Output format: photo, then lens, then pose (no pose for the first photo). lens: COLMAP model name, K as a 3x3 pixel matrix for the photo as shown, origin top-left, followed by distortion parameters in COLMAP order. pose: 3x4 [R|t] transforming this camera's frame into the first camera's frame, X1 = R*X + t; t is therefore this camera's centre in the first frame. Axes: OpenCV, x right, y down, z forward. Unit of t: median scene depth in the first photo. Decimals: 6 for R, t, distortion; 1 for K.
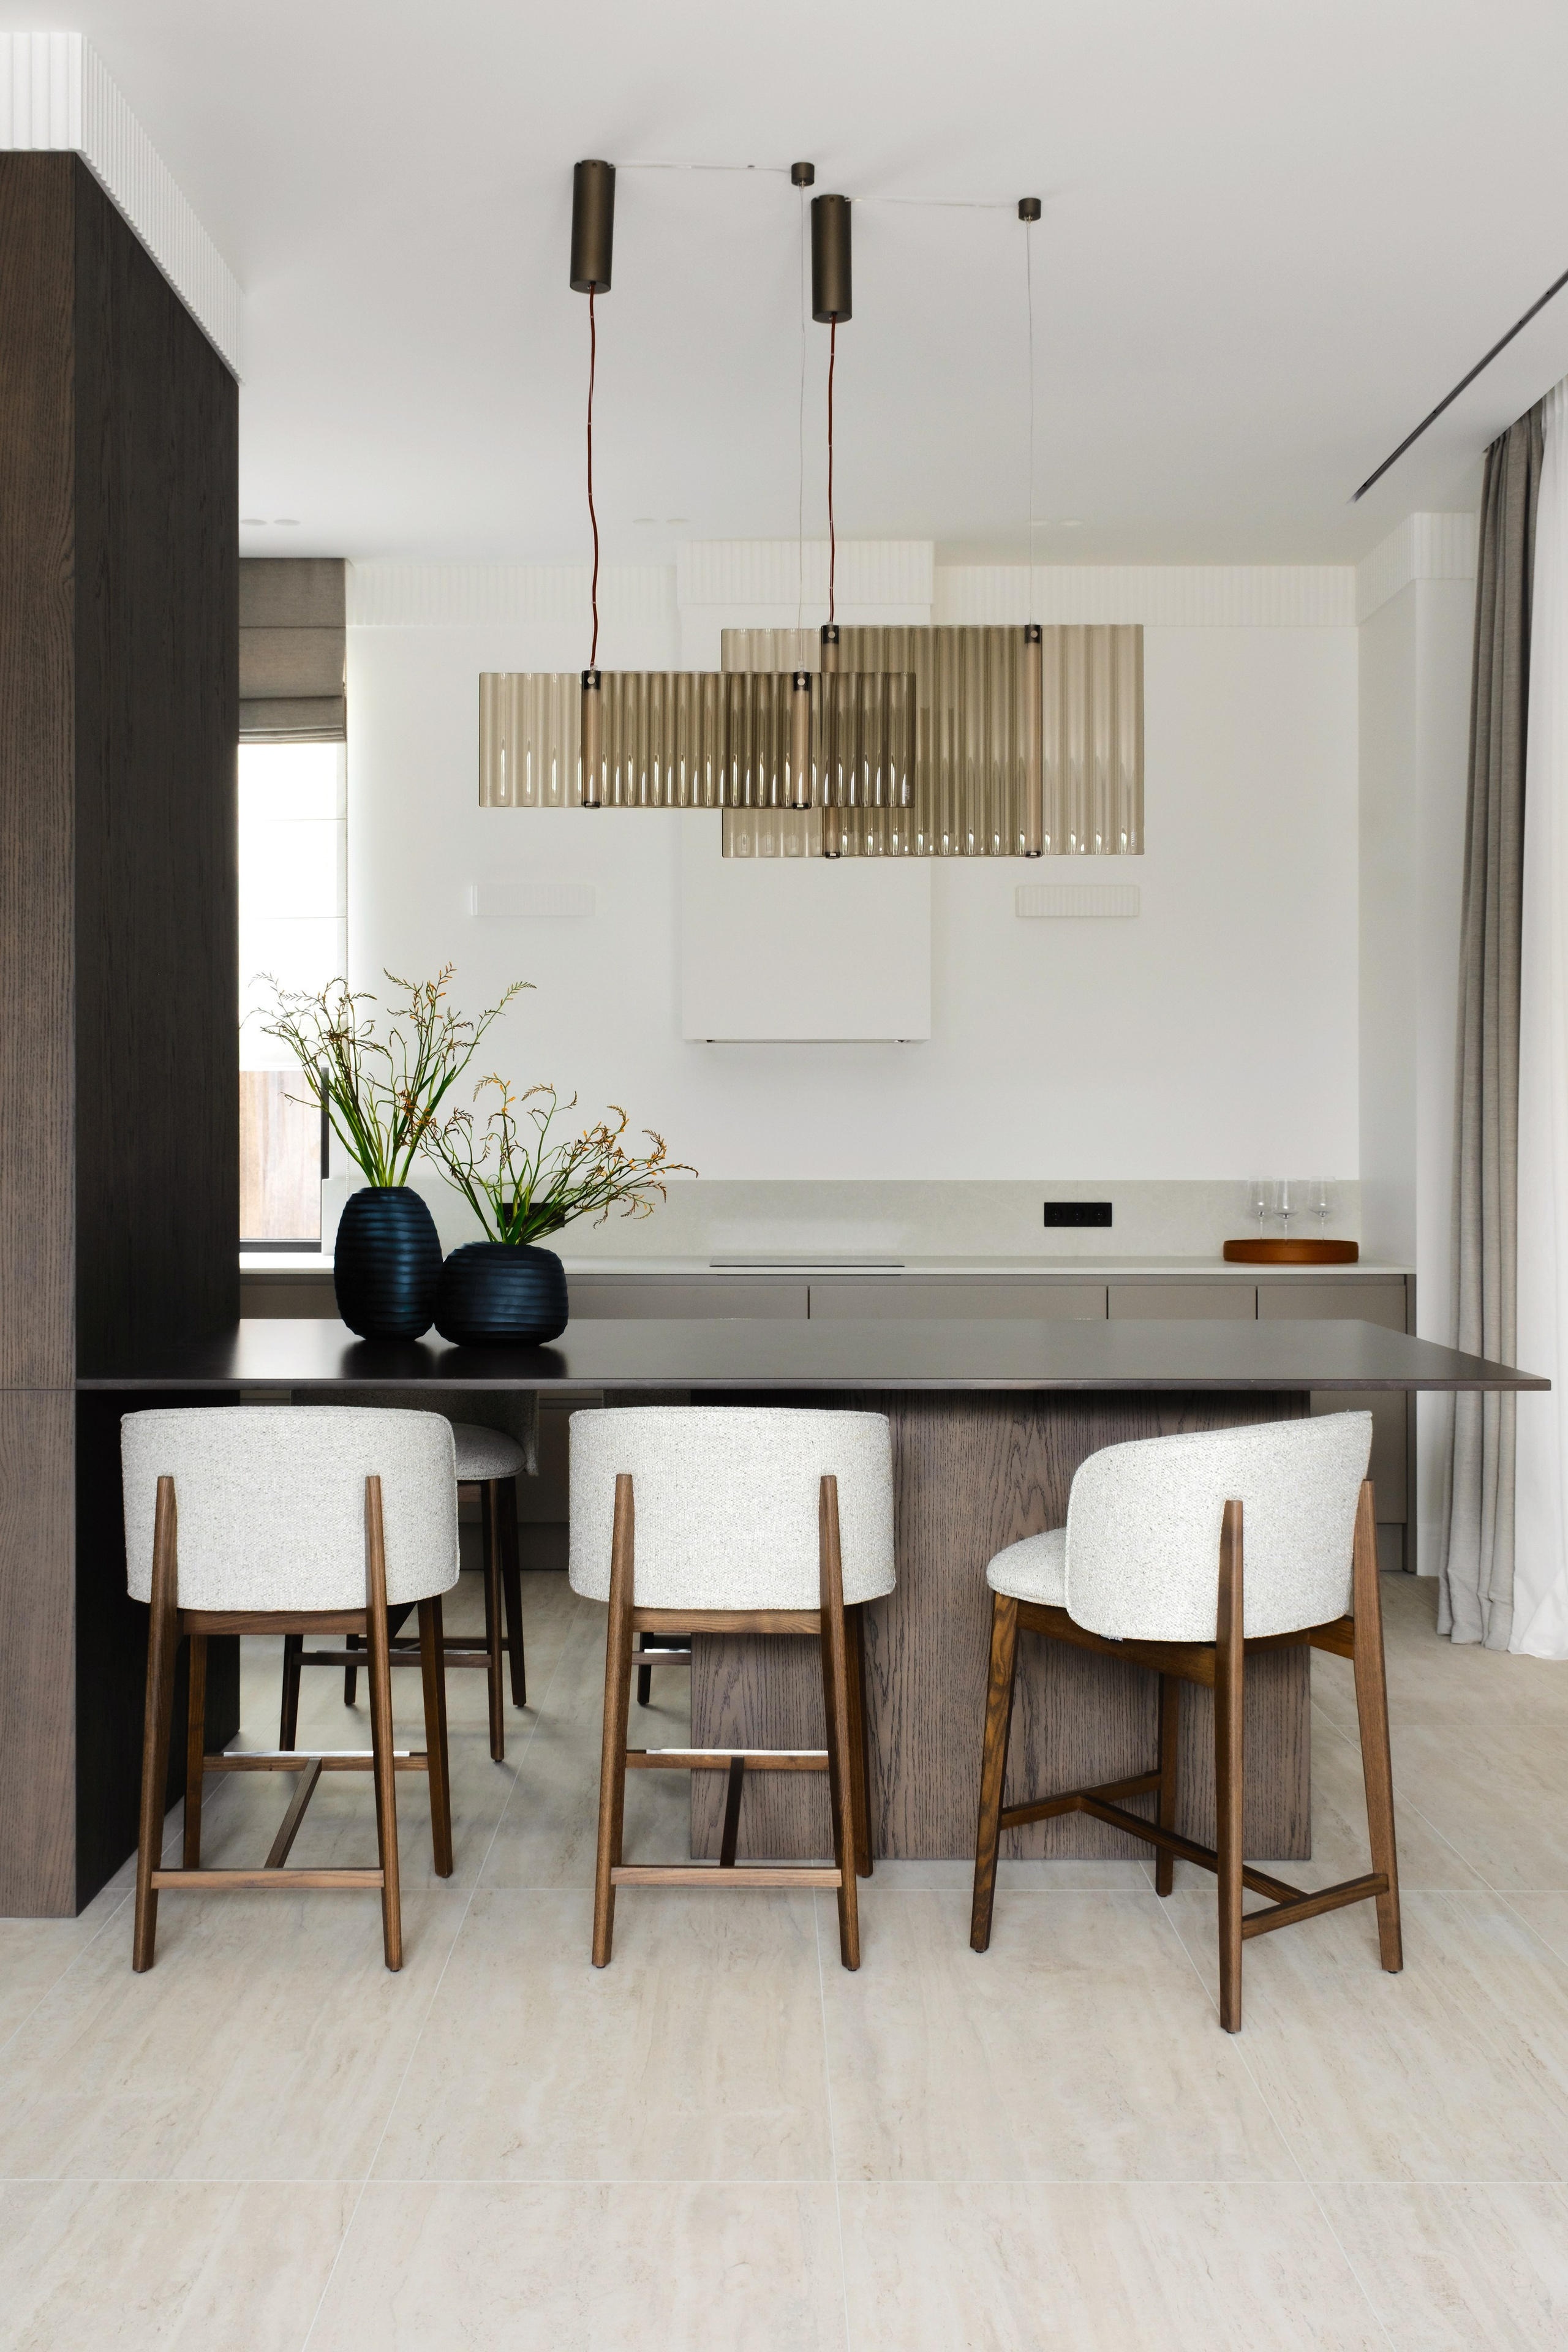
lens RADIAL K [[2449.1, 0, 778.7], [0, 2449.1, 1183.2], [0, 0, 1]] dist [0.012749, 0.000000]
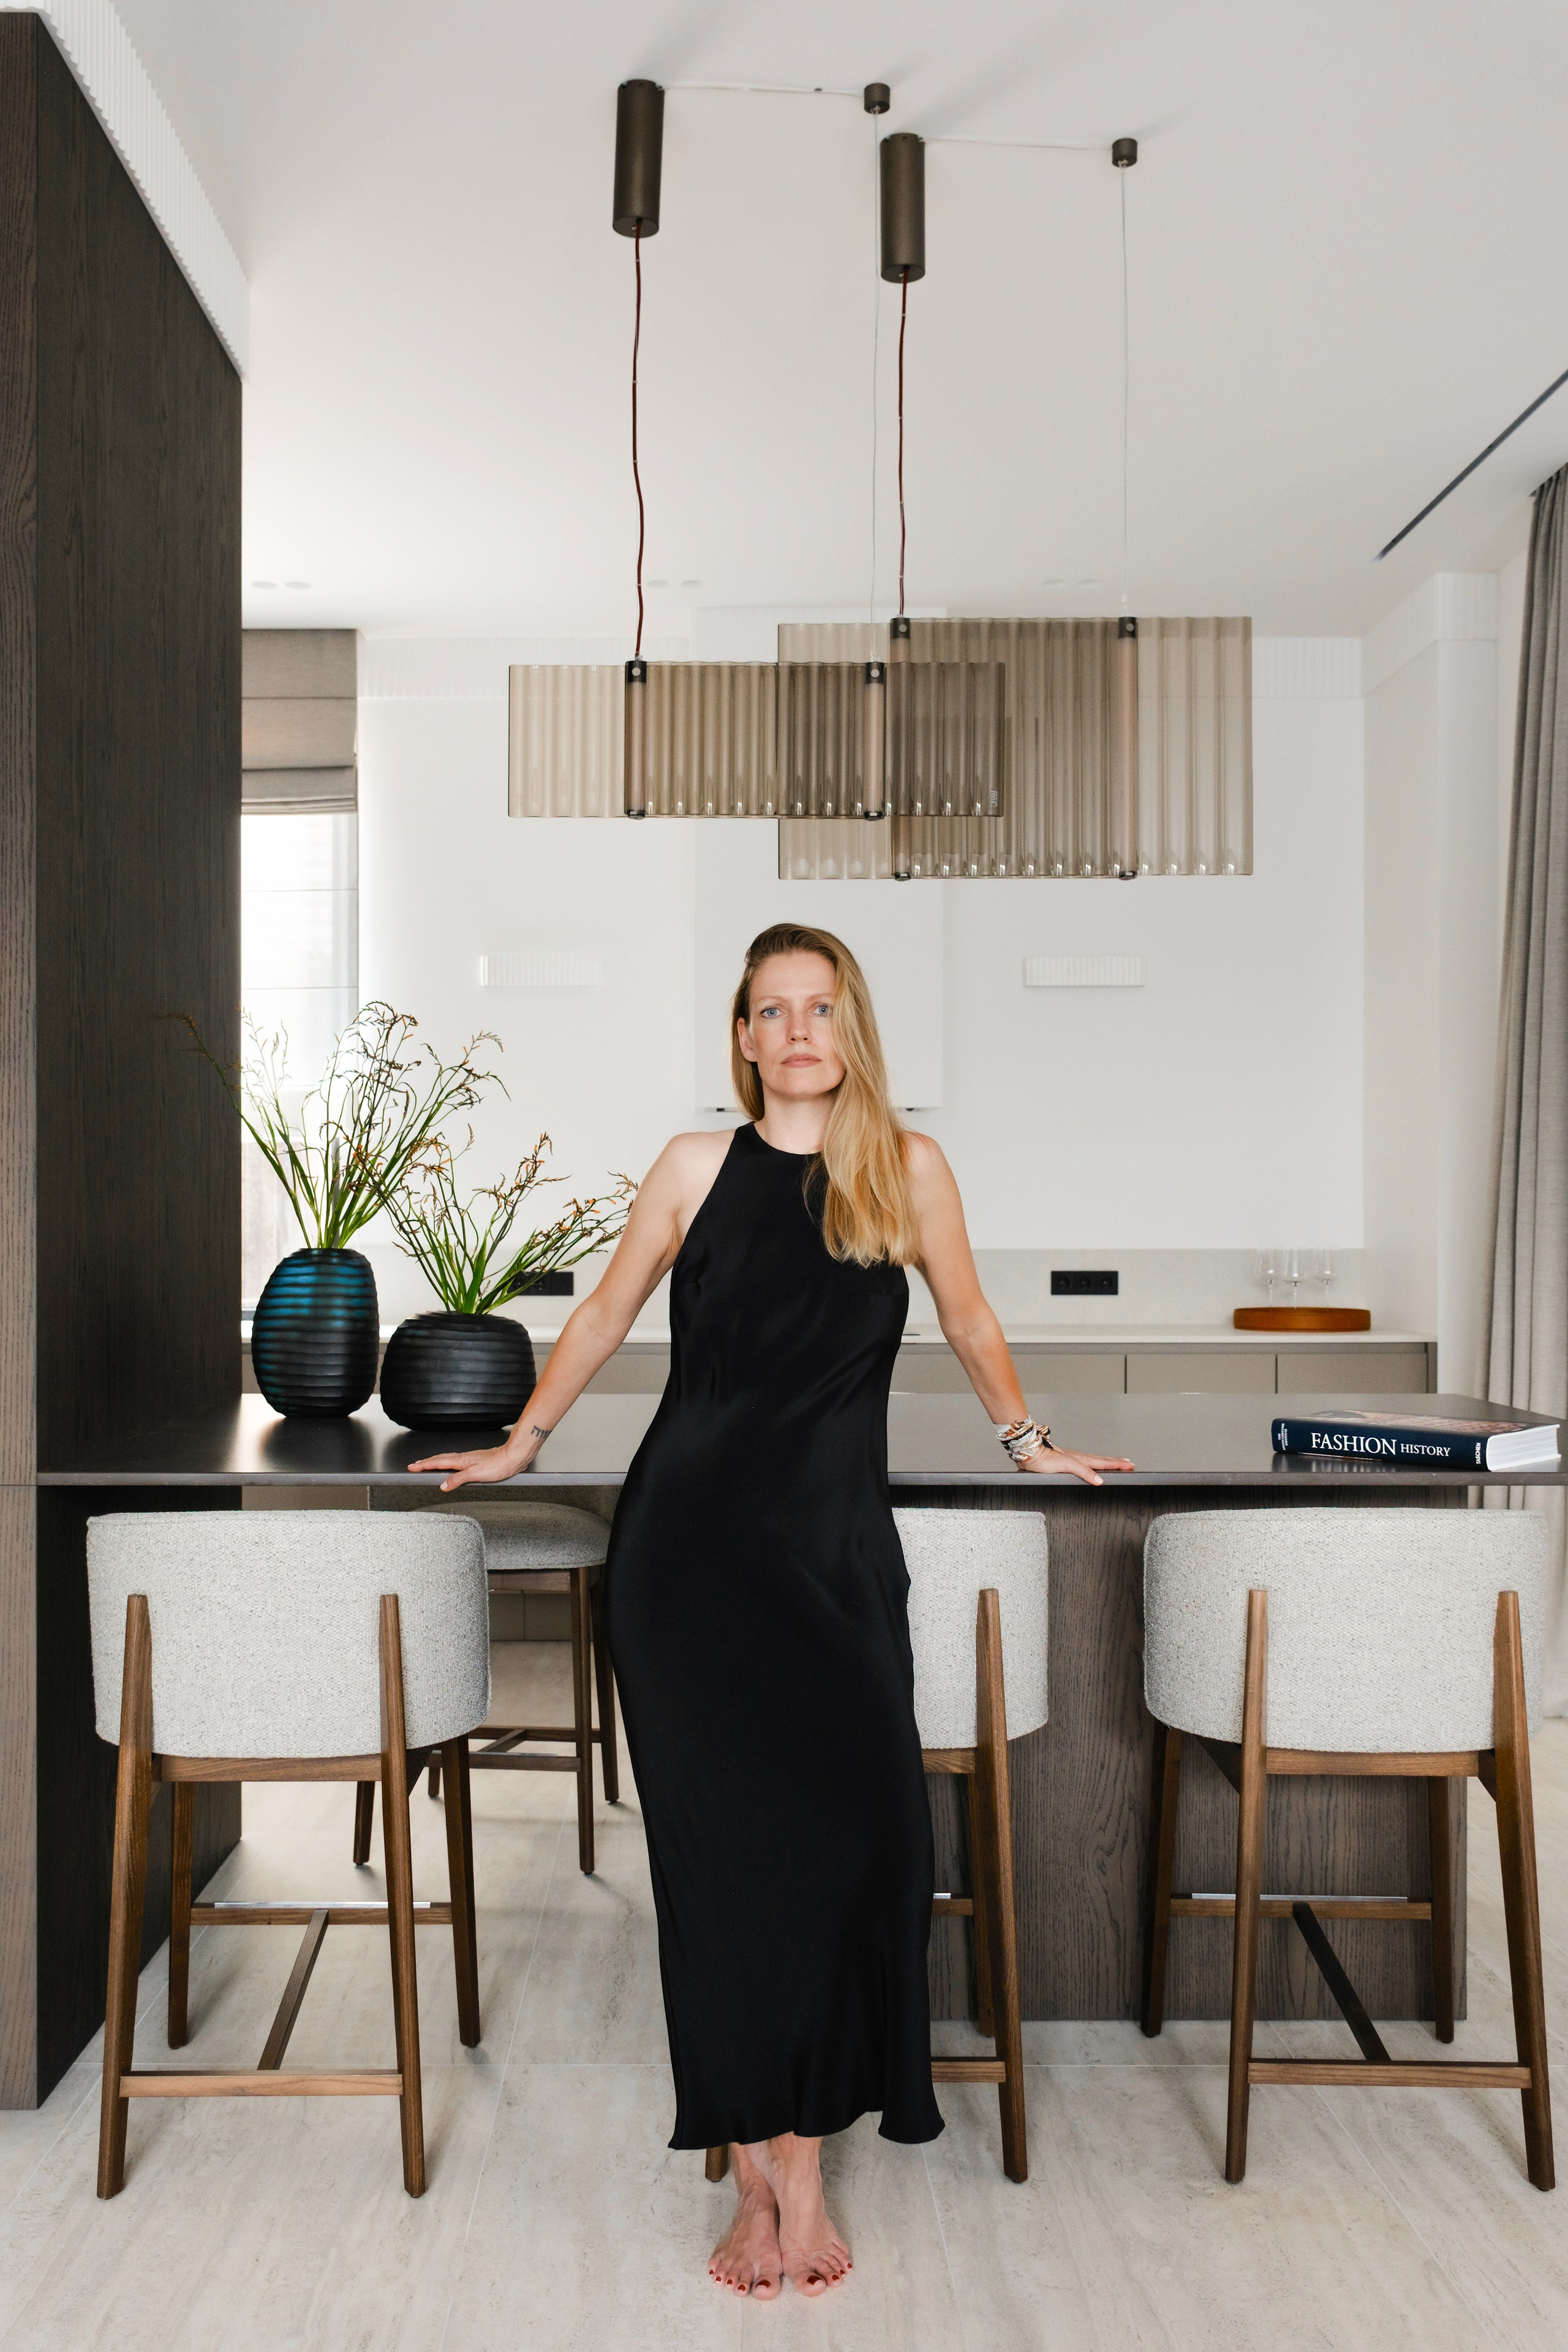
lens RADIAL K [[2115.1, 0, 735.3], [0, 2115.1, 1239.5], [0, 0, 1]] dist [0.002834, 0.001019]
pose [[0.999996, -0.000645, 0.002810, -0.043591], [0.000672, 0.999952, -0.009799, 0.006361], [-0.002803, 0.009801, 0.999948, 0.244099]]
